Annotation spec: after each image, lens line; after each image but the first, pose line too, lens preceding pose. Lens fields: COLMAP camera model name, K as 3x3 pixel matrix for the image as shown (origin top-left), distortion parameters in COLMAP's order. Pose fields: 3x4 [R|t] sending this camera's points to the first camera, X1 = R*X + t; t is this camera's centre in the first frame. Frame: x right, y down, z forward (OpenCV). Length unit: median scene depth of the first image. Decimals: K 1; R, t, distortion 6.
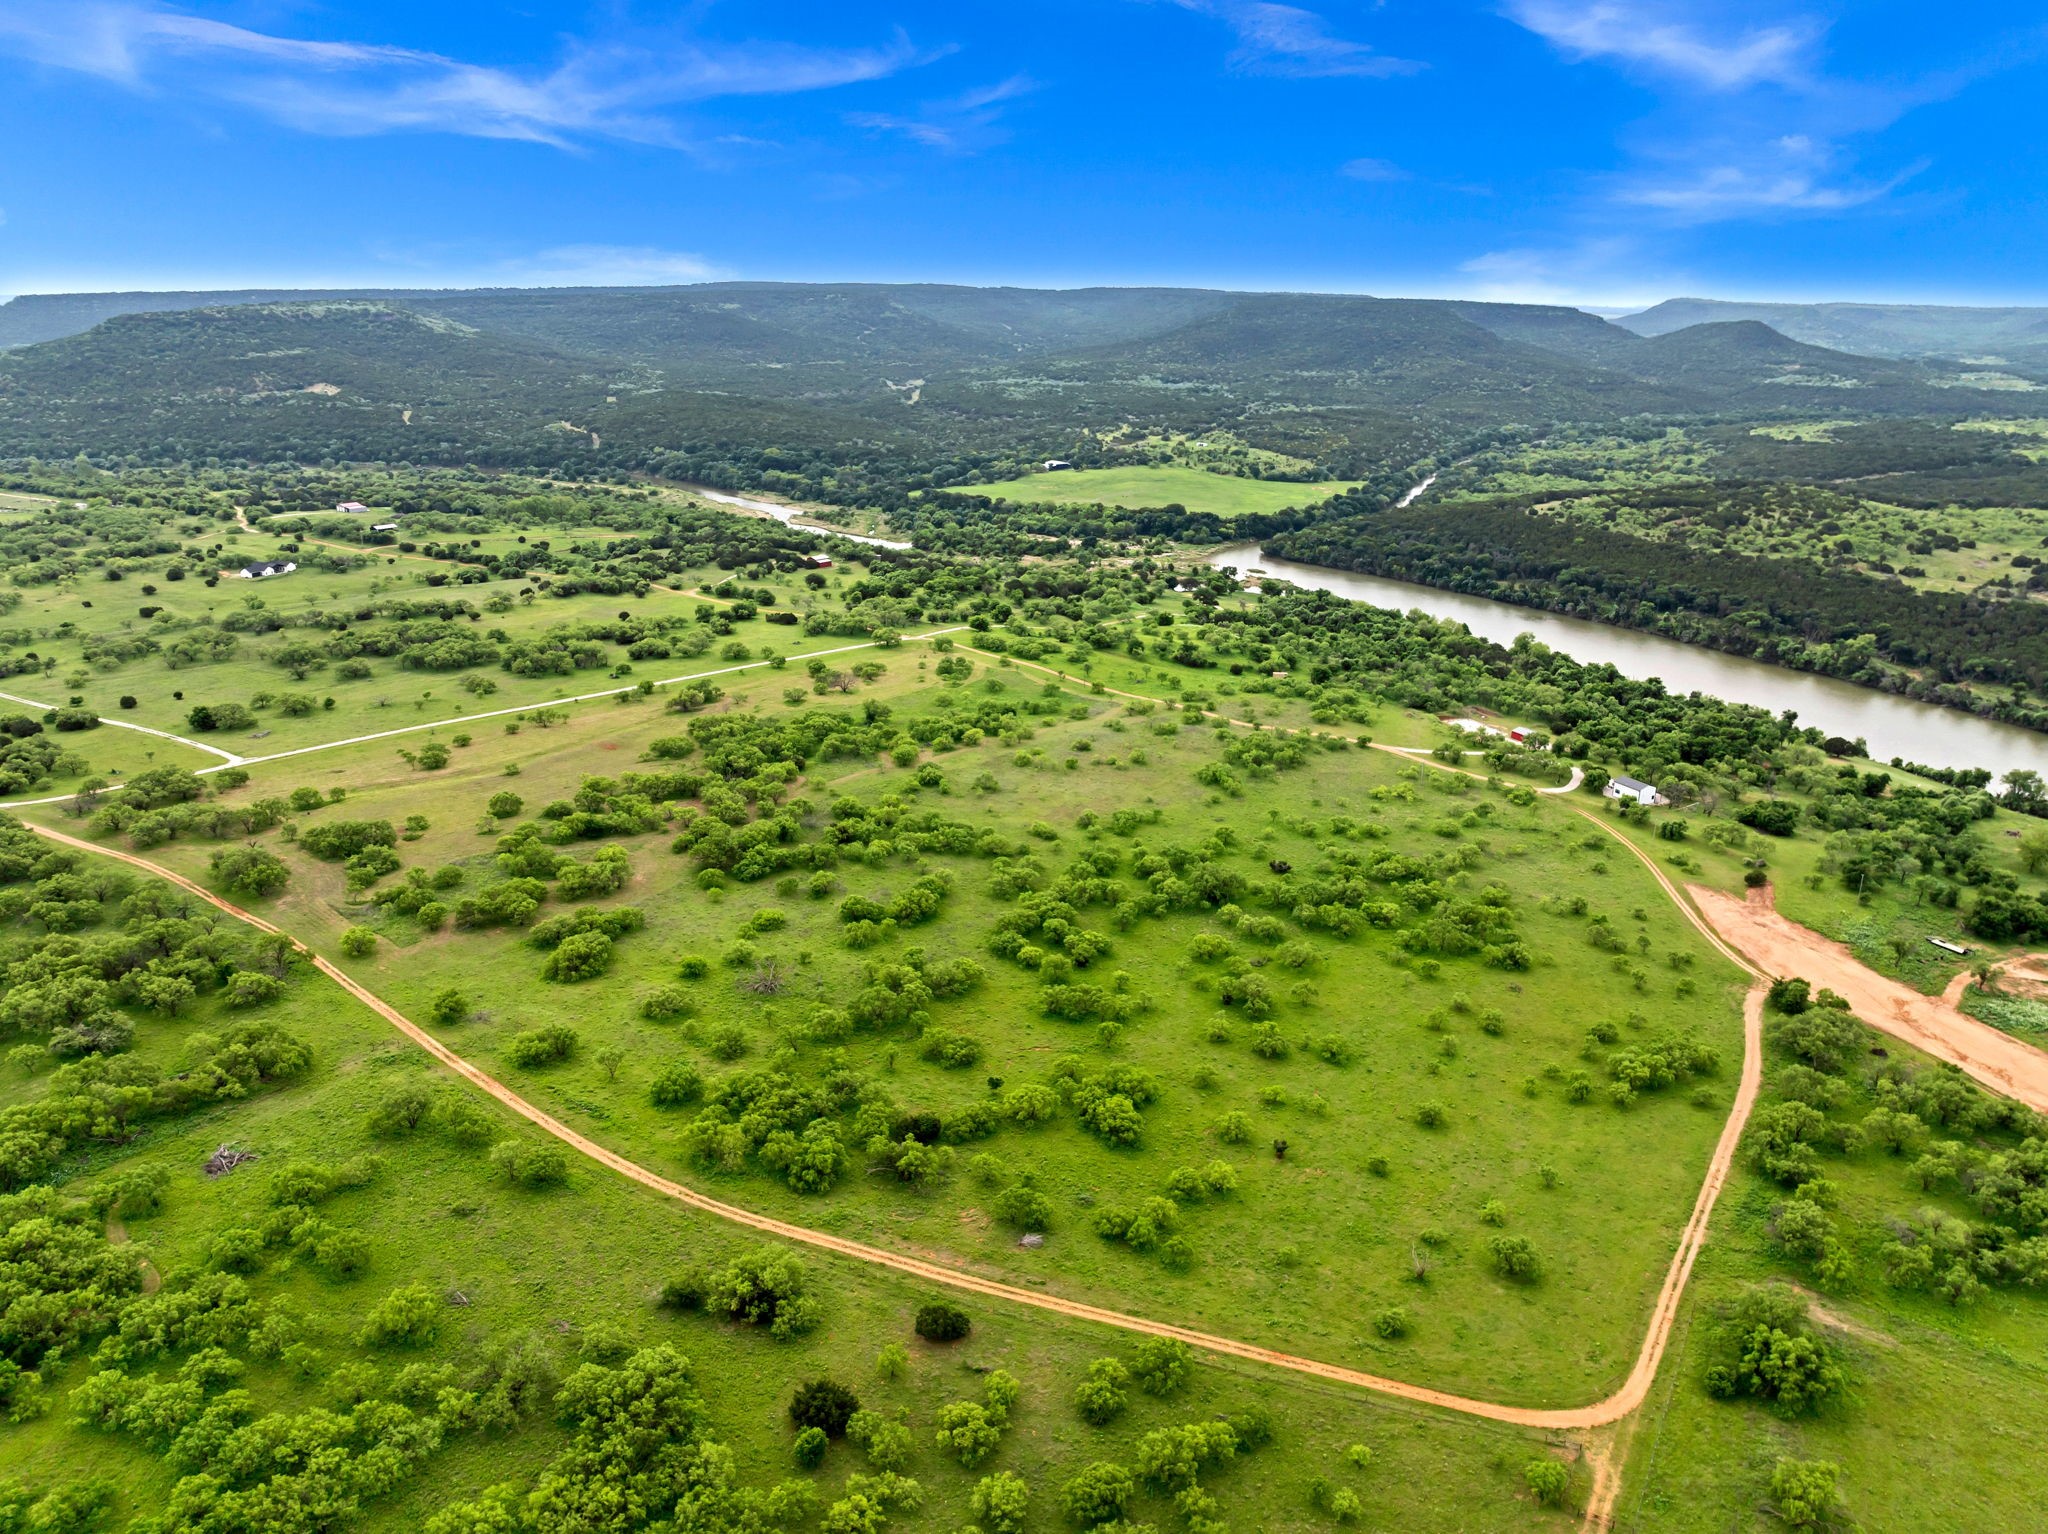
lens RADIAL K [[1432.6, 0, 1032.2], [0, 1432.6, 769.9], [0, 0, 1]] dist [-0.040897, 0.000048]
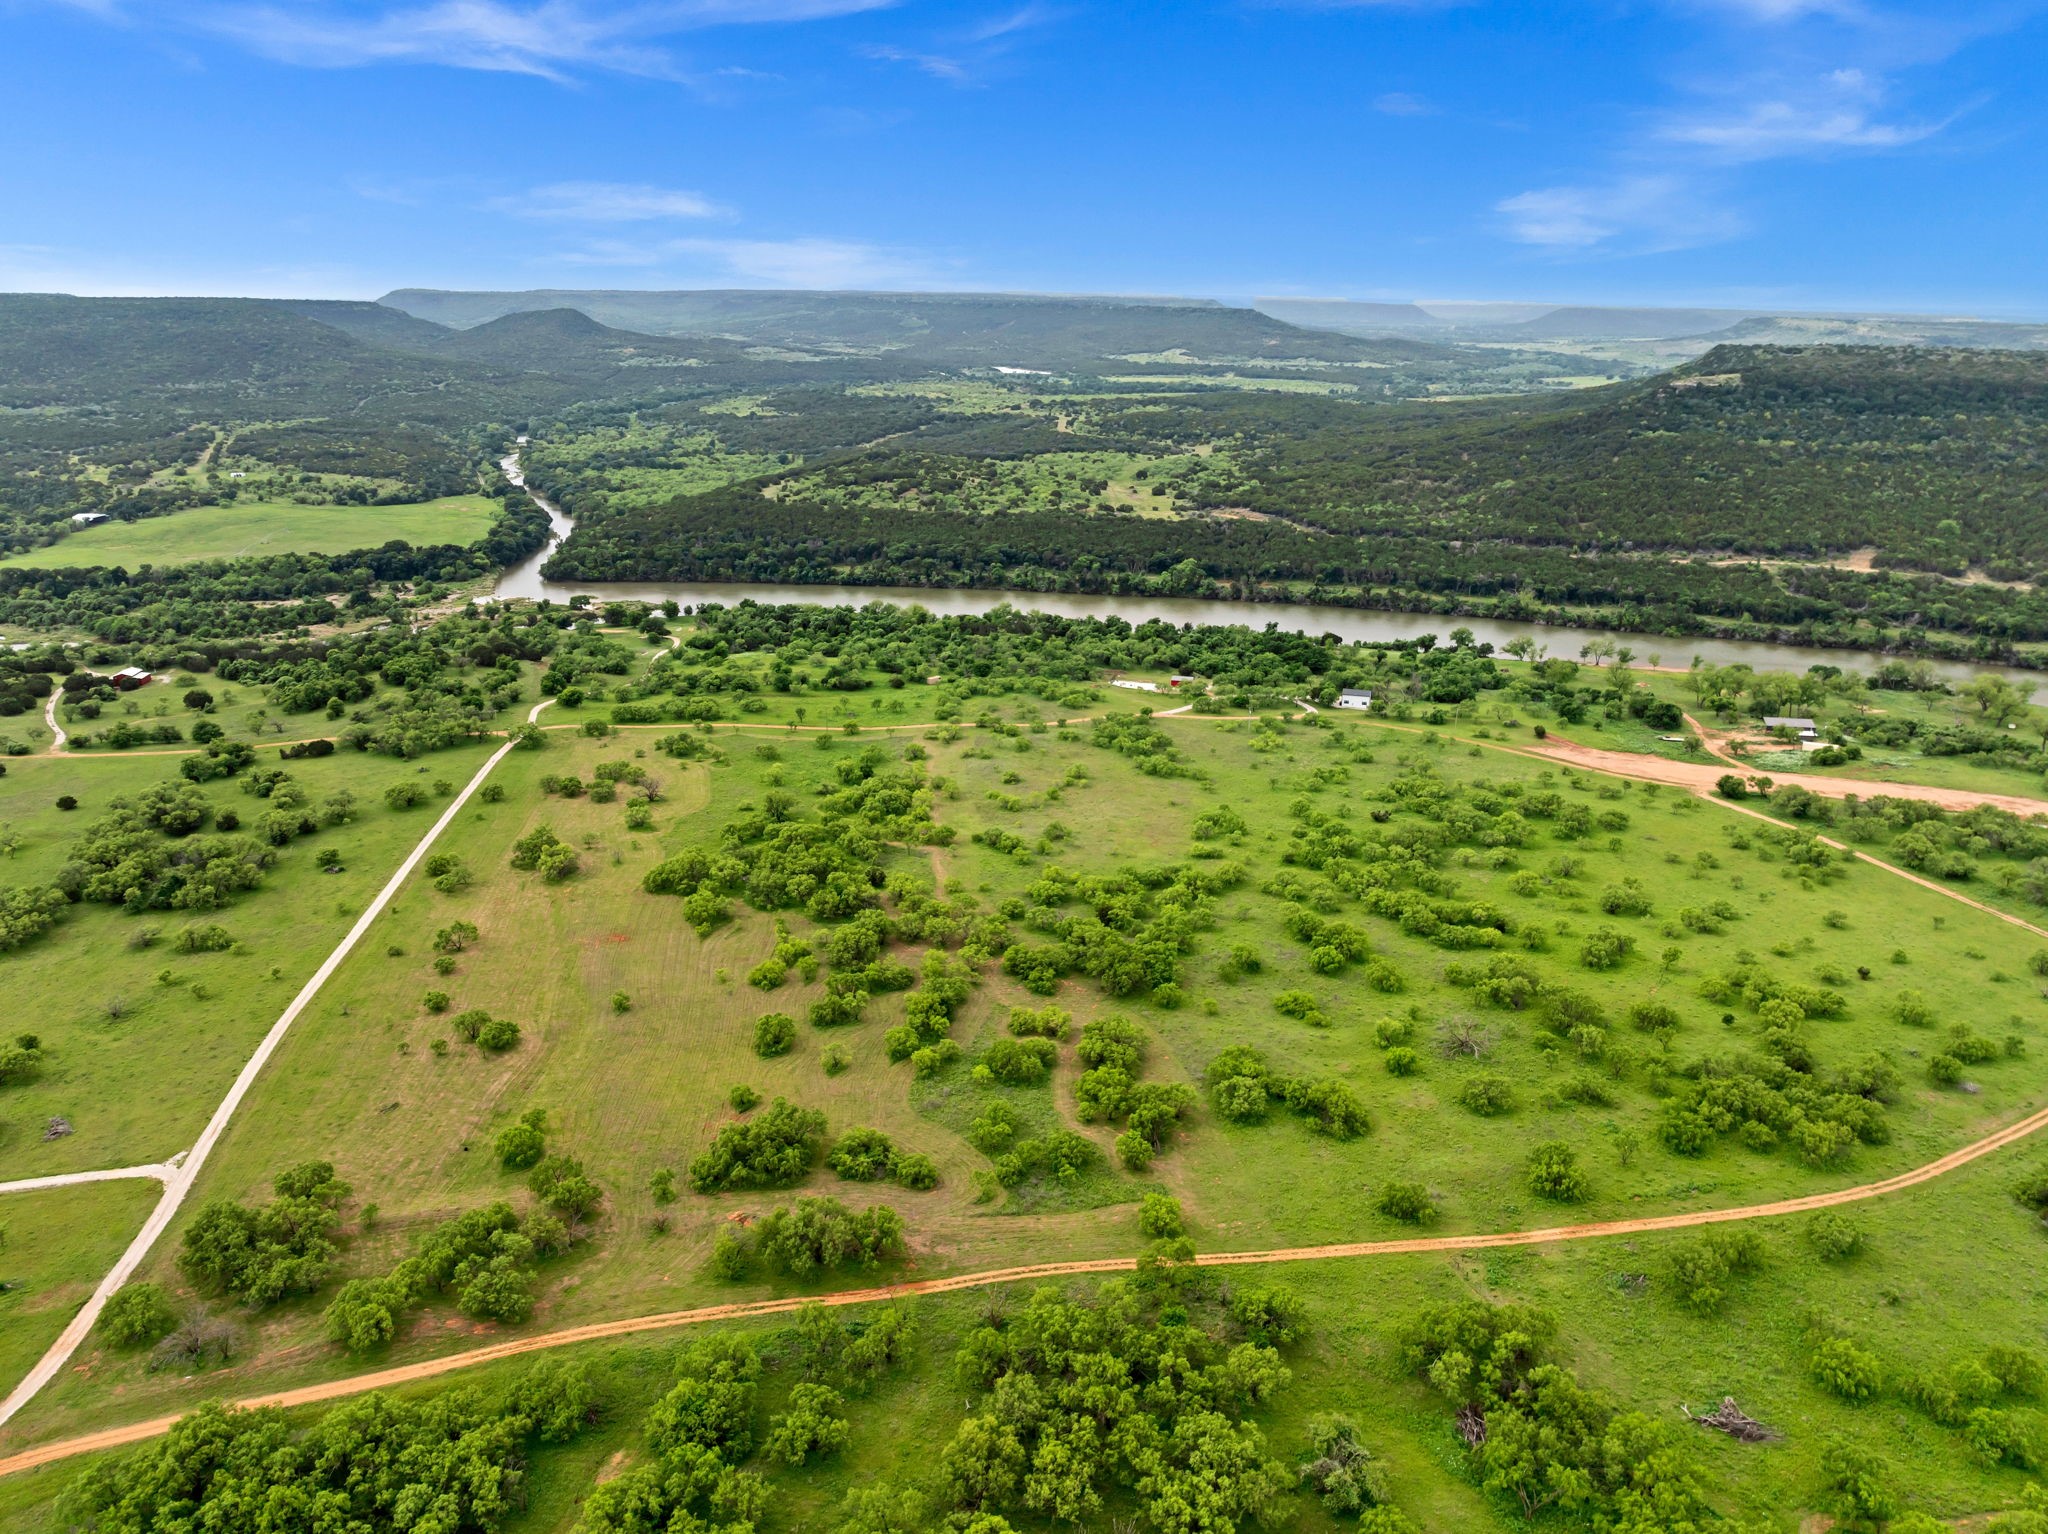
lens RADIAL K [[1432.6, 0, 1032.2], [0, 1432.6, 769.9], [0, 0, 1]] dist [-0.040897, 0.000048]
pose [[0.648301, -0.242254, 0.721816, -0.291542], [0.238144, 0.964983, 0.109976, -0.056427], [-0.723183, 0.100598, 0.683291, 0.162554]]
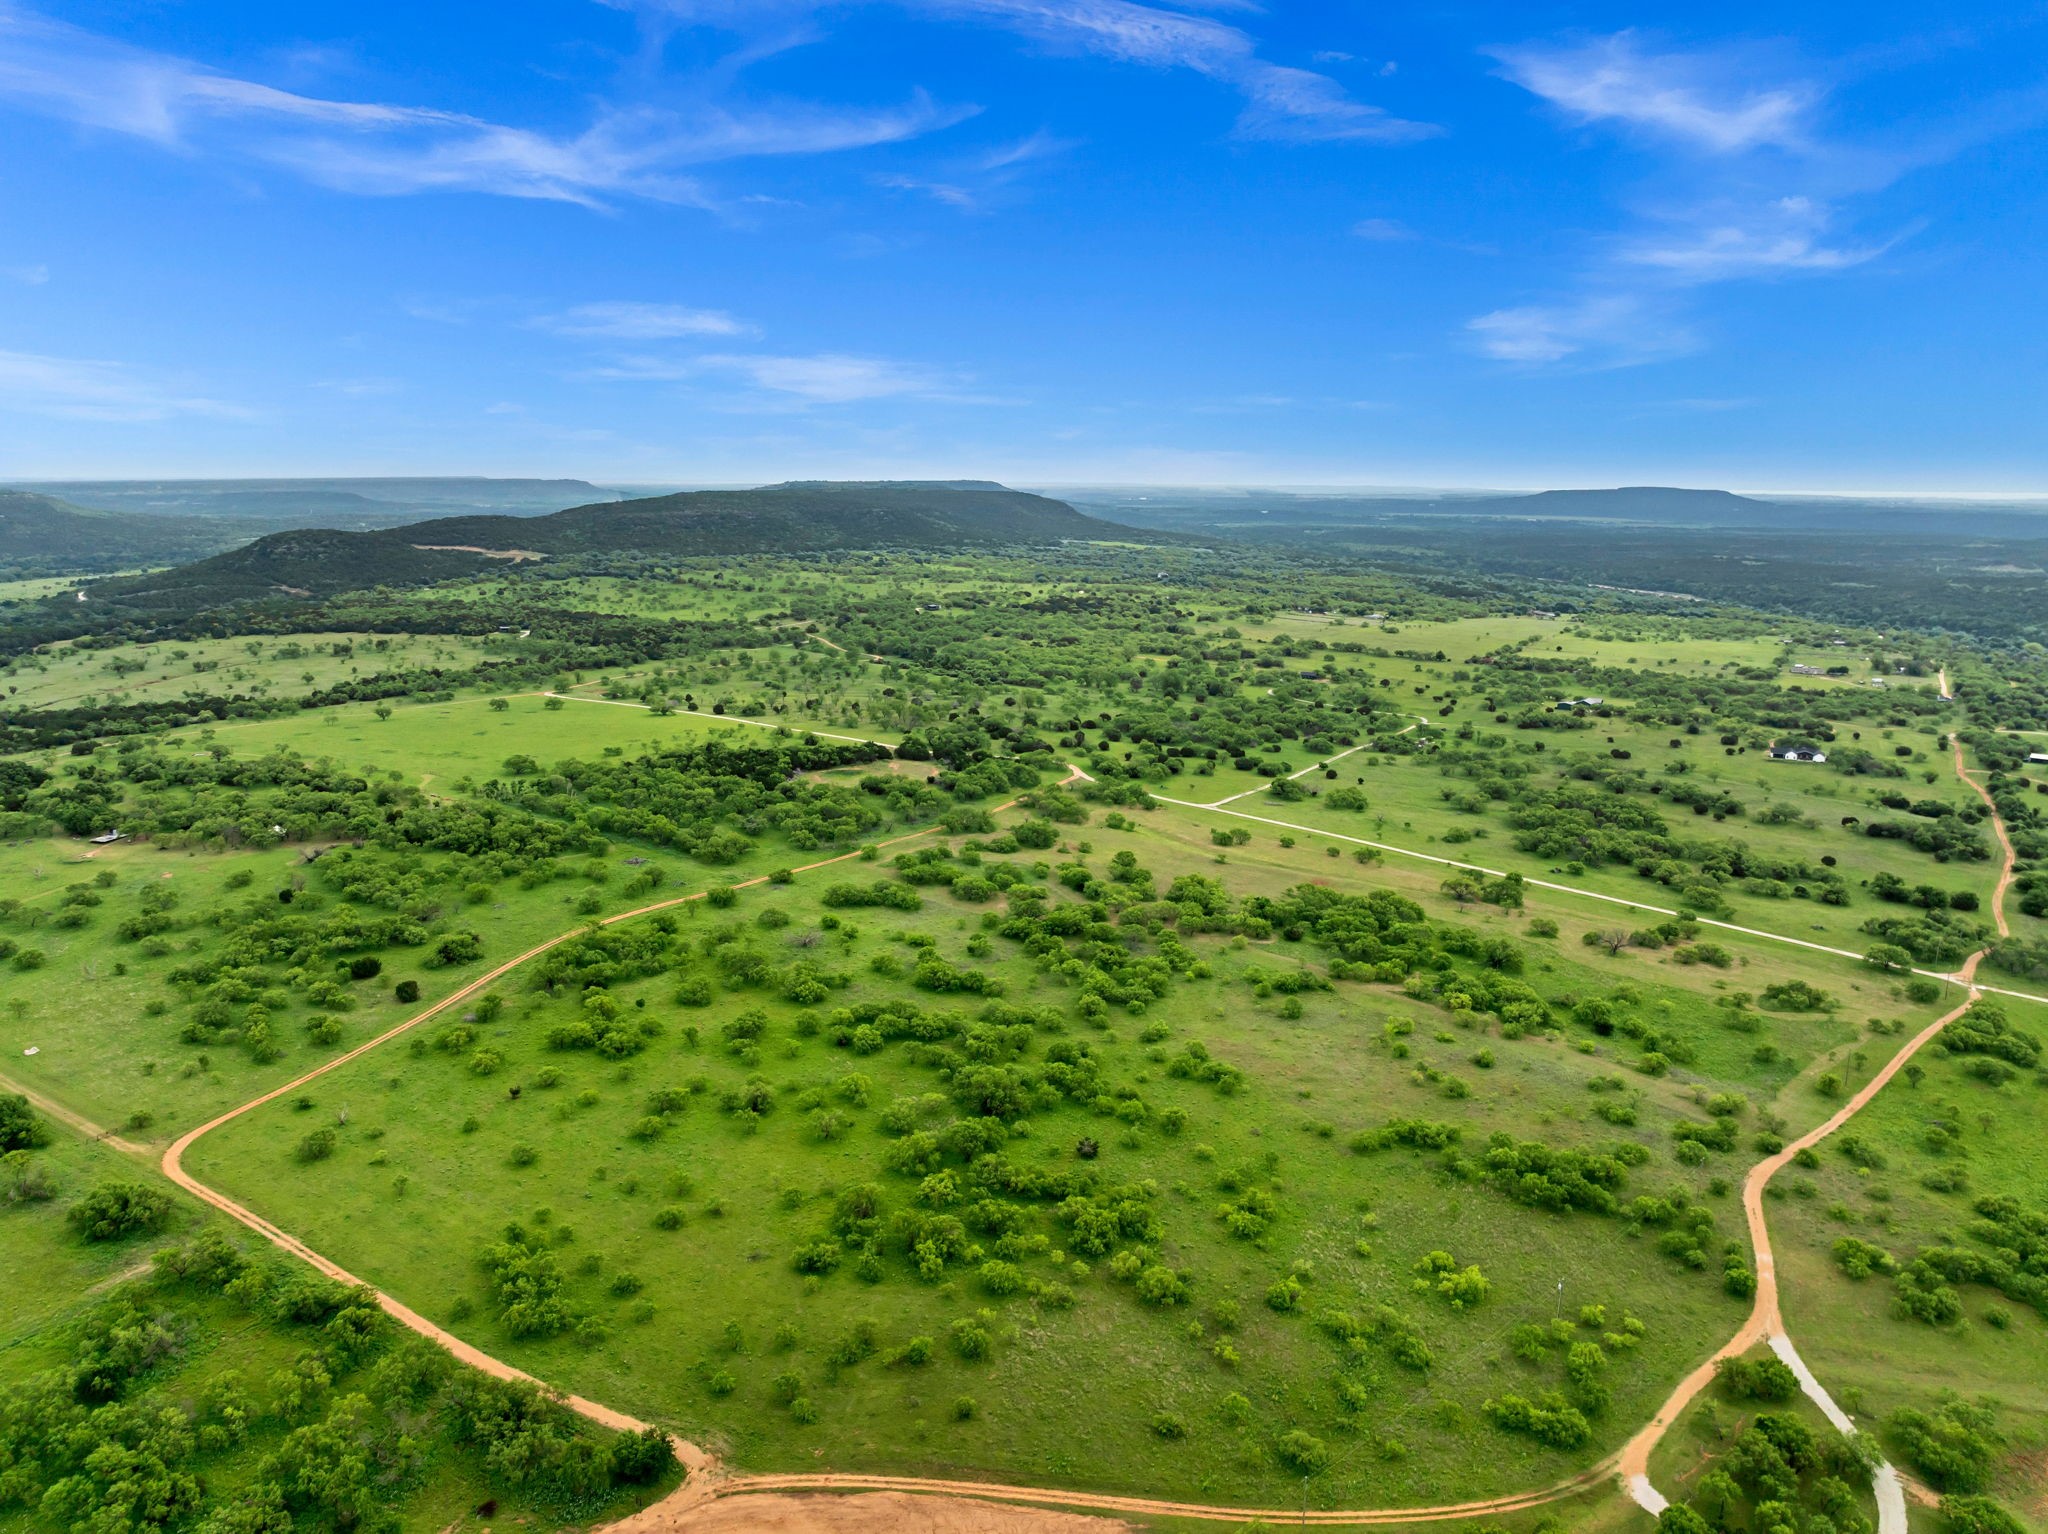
lens RADIAL K [[1457.0, 0, 1029.5], [0, 1457.0, 769.2], [0, 0, 1]] dist [-0.040001, -0.000361]
pose [[-0.019660, 0.185027, -0.982537, 0.350949], [-0.326970, 0.927499, 0.181206, -0.100891], [0.944830, 0.324822, 0.042263, 0.319183]]
